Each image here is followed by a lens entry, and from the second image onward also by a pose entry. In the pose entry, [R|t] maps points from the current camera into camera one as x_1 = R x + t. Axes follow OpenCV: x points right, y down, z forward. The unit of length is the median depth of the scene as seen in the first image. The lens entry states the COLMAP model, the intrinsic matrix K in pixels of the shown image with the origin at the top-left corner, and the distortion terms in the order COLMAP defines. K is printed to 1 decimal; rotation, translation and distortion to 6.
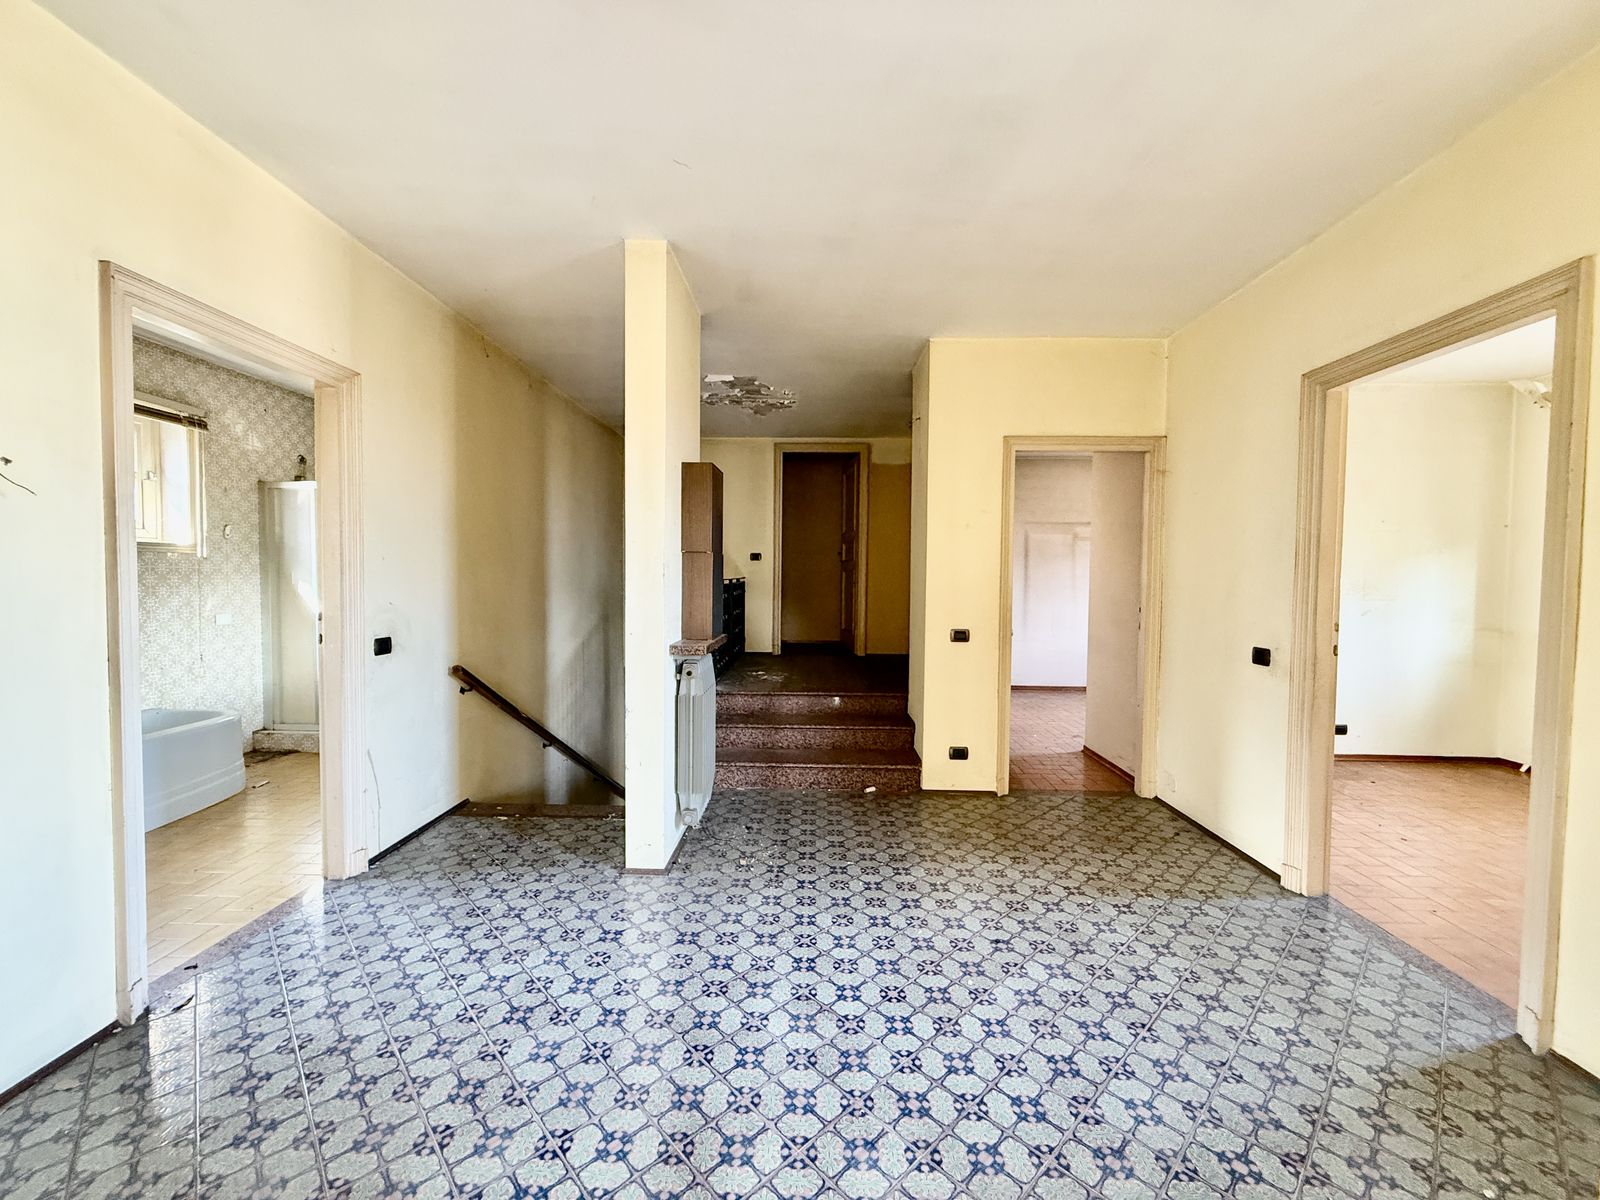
lens RADIAL K [[642.6, 0, 804.8], [0, 642.6, 598.6], [0, 0, 1]] dist [-0.000299, 0.000143]
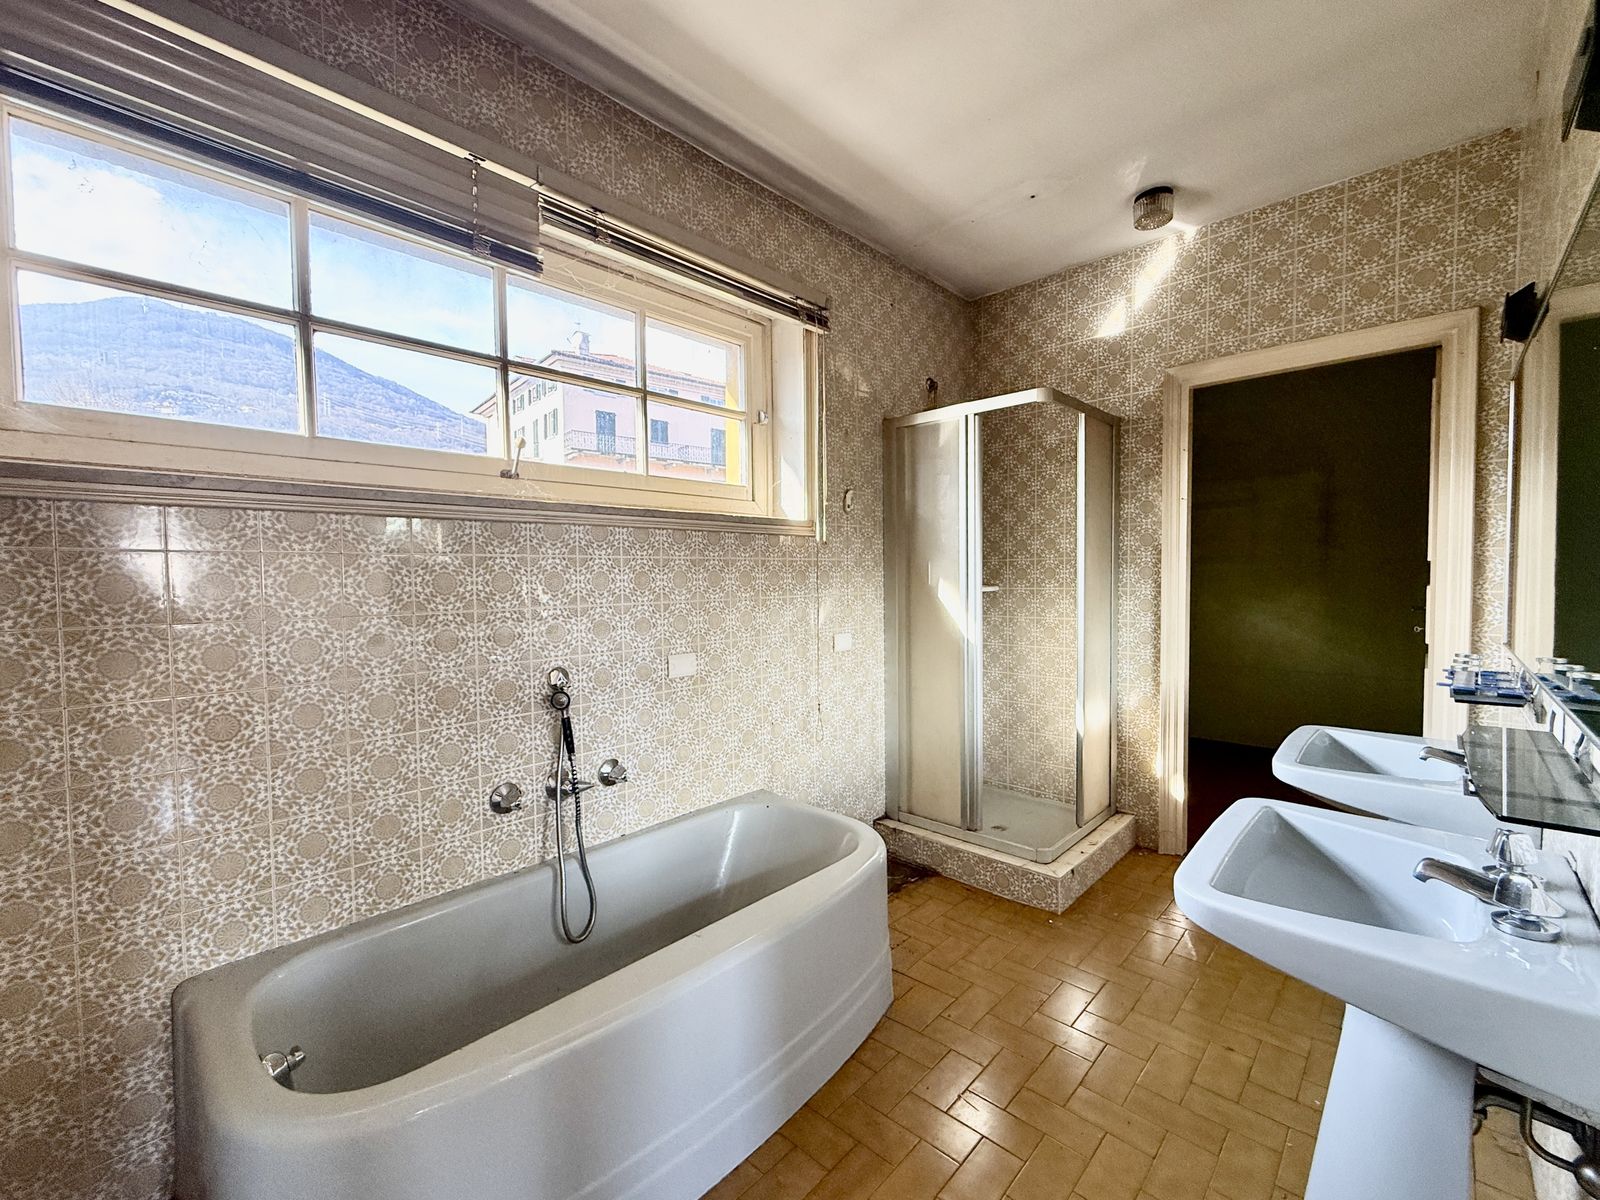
lens RADIAL K [[665.5, 0, 796.7], [0, 665.5, 599.6], [0, 0, 1]] dist [0.000925, 0.000159]
pose [[0.738713, 0.008328, -0.673968, -0.493047], [-0.005313, 0.999965, 0.006534, -0.013023], [0.673999, -0.001246, 0.738731, 0.483861]]
